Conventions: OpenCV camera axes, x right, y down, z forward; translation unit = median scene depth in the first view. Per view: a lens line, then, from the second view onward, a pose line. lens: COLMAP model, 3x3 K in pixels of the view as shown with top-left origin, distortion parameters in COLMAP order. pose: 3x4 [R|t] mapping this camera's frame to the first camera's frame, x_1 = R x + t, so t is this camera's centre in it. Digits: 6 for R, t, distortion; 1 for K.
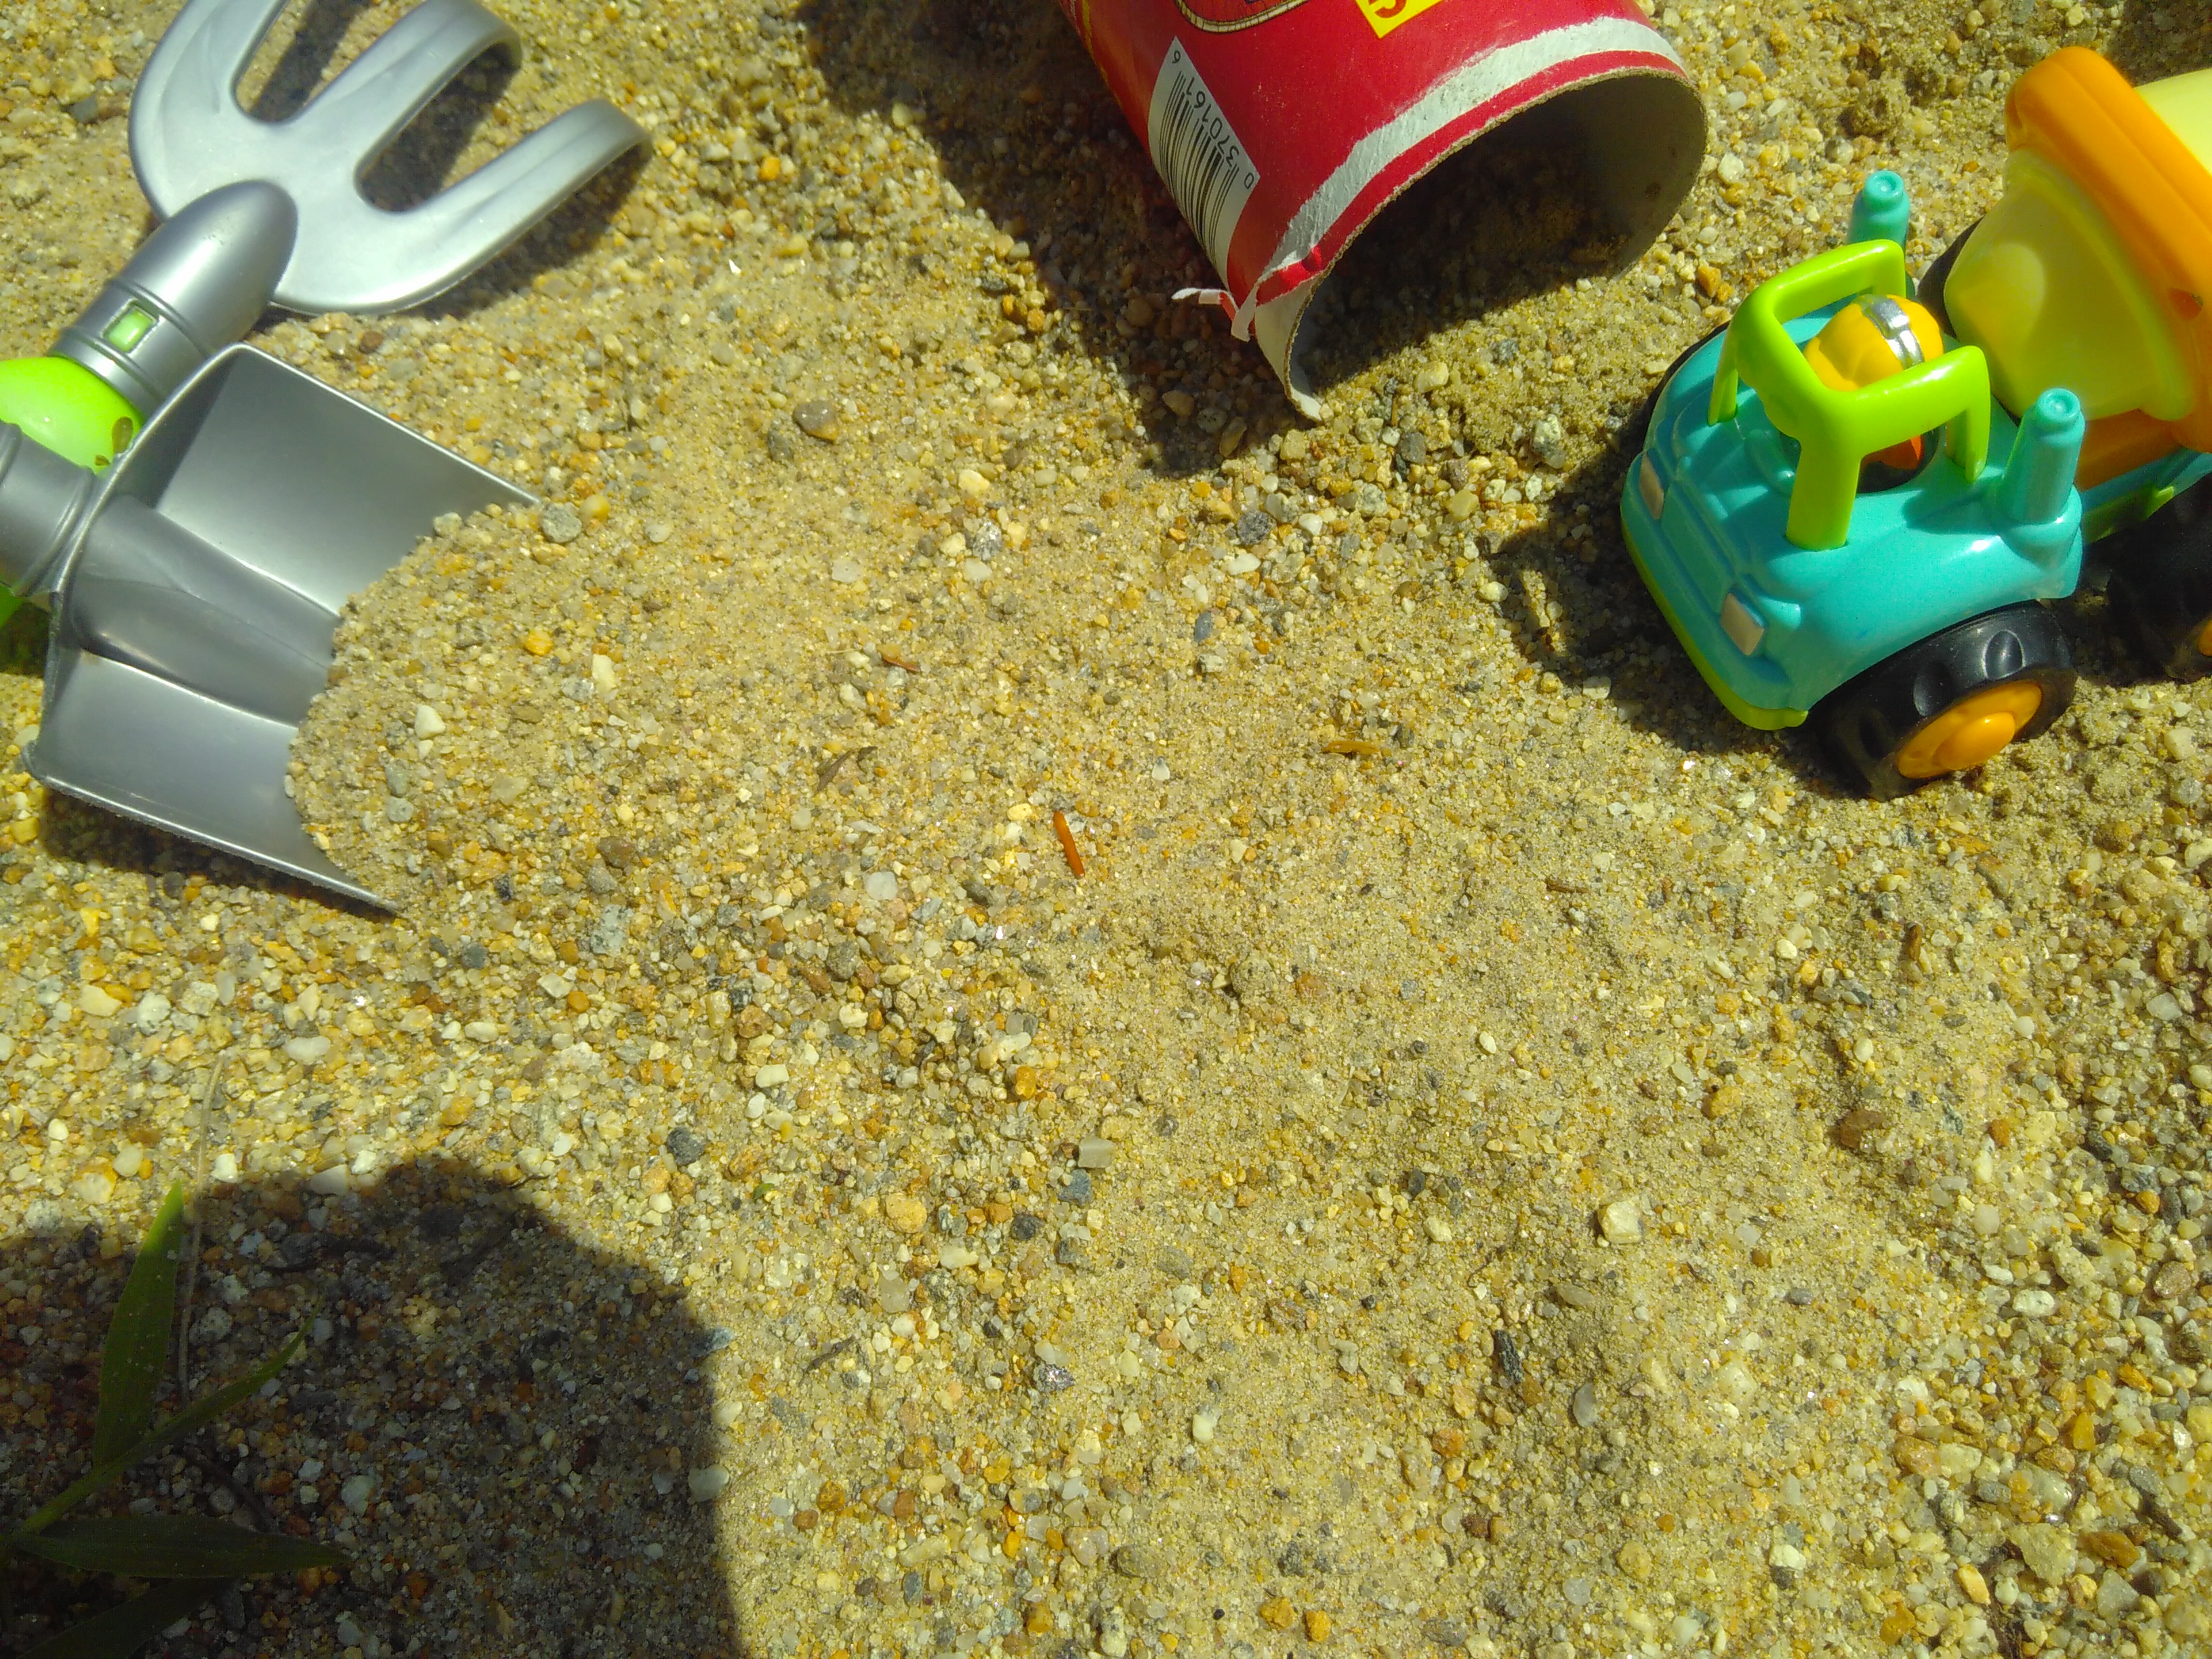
lens RADIAL K [[1848.0, 0, 1104.8], [0, 1848.0, 857.8], [0, 0, 1]] dist [0.075607, -0.177121]
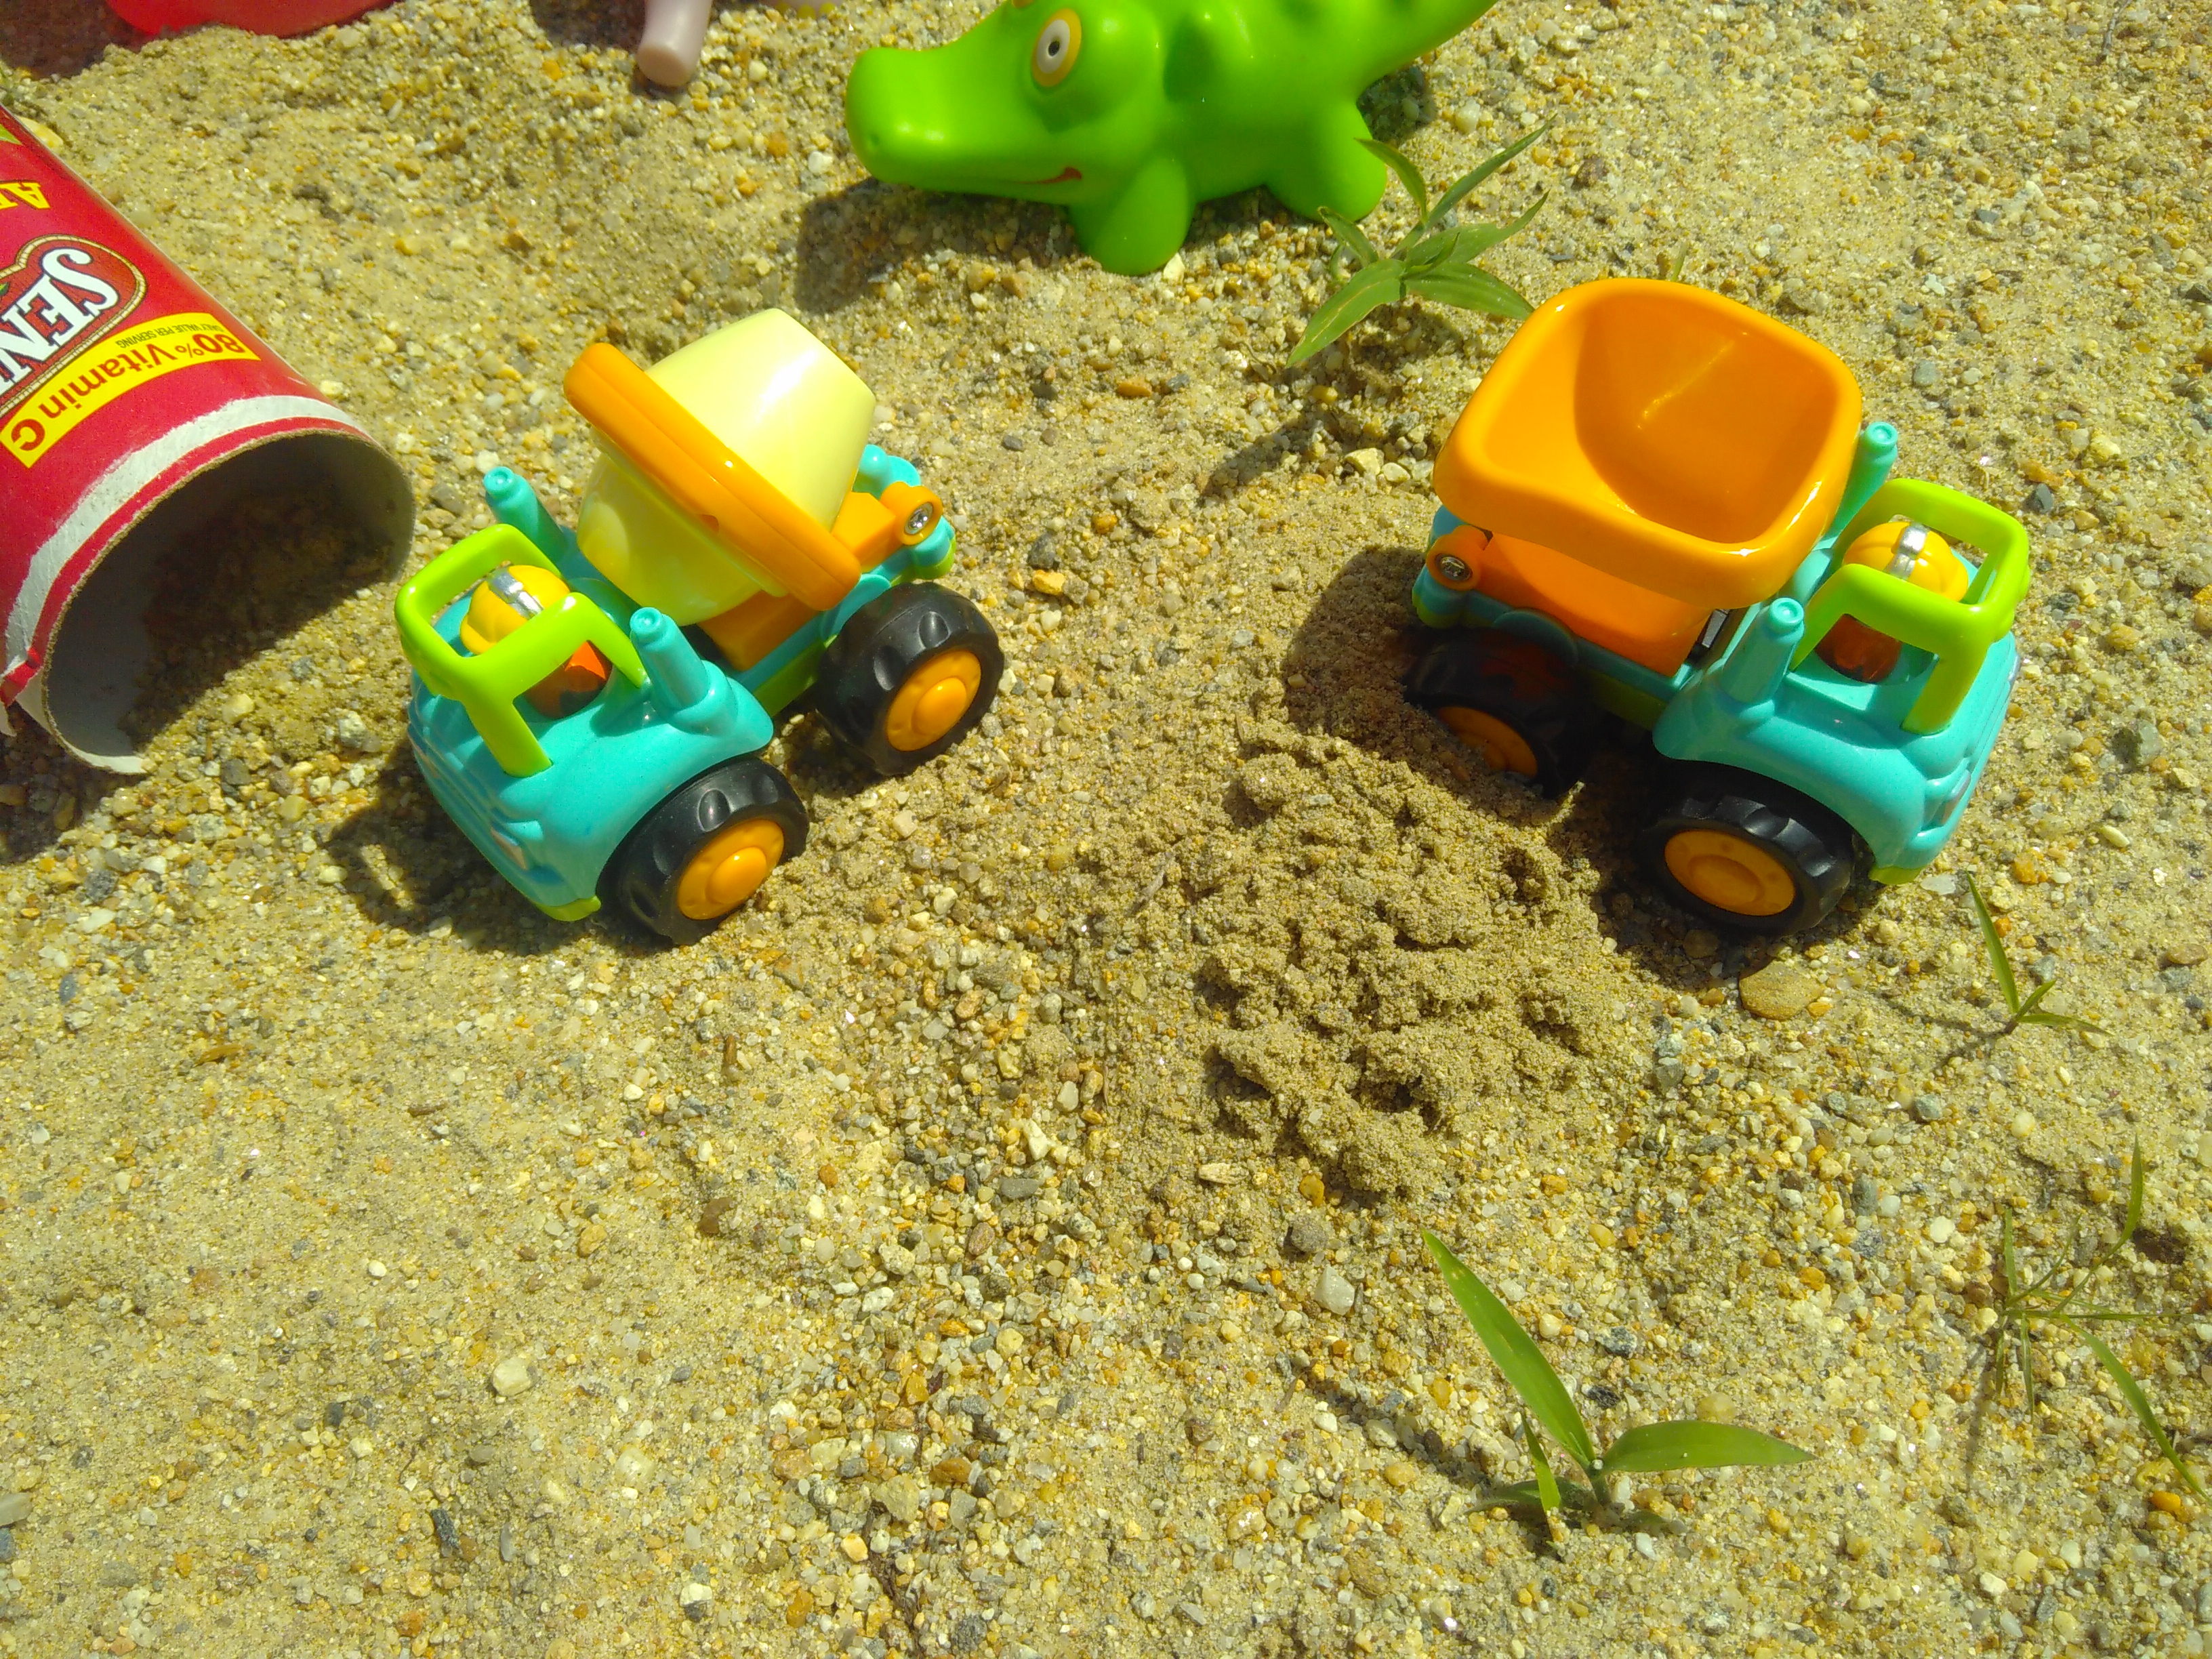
lens RADIAL K [[1761.9, 0, 1106.0], [0, 1761.9, 829.5], [0, 0, 1]] dist [0.033334, -0.102286]
pose [[0.889583, -0.305546, 0.339536, 0.299513], [0.339714, 0.939469, -0.044628, 0.044038], [-0.305348, 0.155045, 0.939534, -0.184230]]
